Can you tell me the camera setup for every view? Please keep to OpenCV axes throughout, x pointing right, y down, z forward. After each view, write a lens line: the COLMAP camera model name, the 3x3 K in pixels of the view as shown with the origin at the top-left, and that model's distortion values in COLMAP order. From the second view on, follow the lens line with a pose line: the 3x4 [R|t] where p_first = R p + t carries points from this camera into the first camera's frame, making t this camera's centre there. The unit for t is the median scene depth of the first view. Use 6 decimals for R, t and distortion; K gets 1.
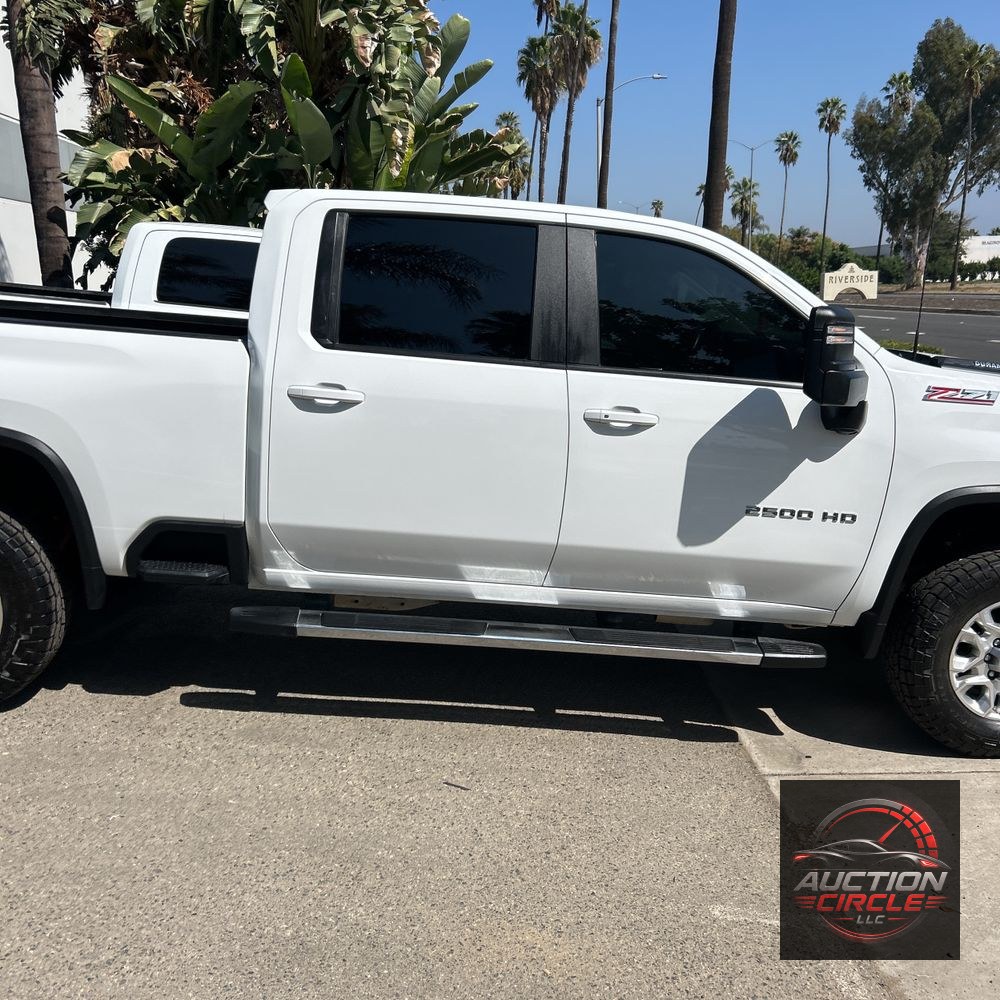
lens RADIAL K [[1018.9, 0, 498.8], [0, 1018.9, 492.5], [0, 0, 1]] dist [0.009162, 0.000000]
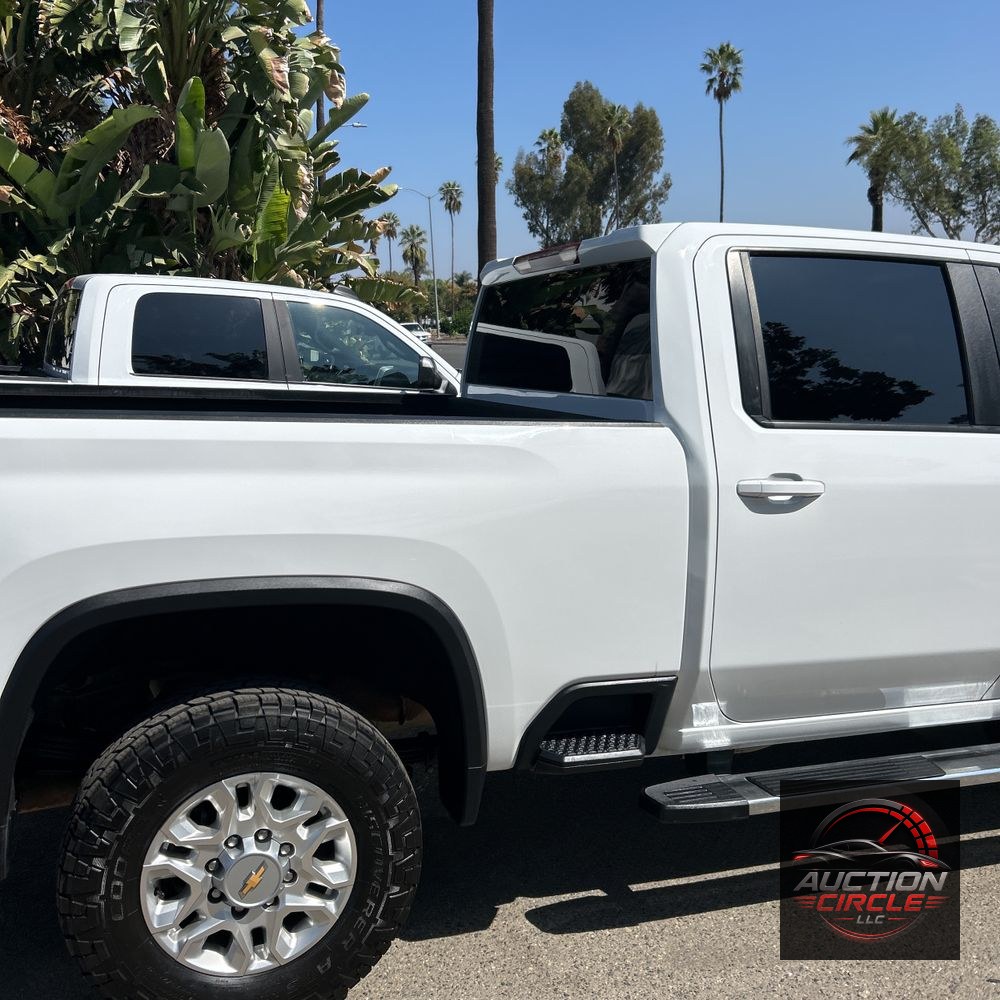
lens RADIAL K [[1018.9, 0, 473.4], [0, 1018.9, 487.1], [0, 0, 1]] dist [0.009162, 0.000000]
pose [[0.955282, -0.078098, 0.285196, -0.262862], [0.091910, 0.995140, -0.035347, -0.040102], [-0.281050, 0.059978, 0.957817, 0.150036]]
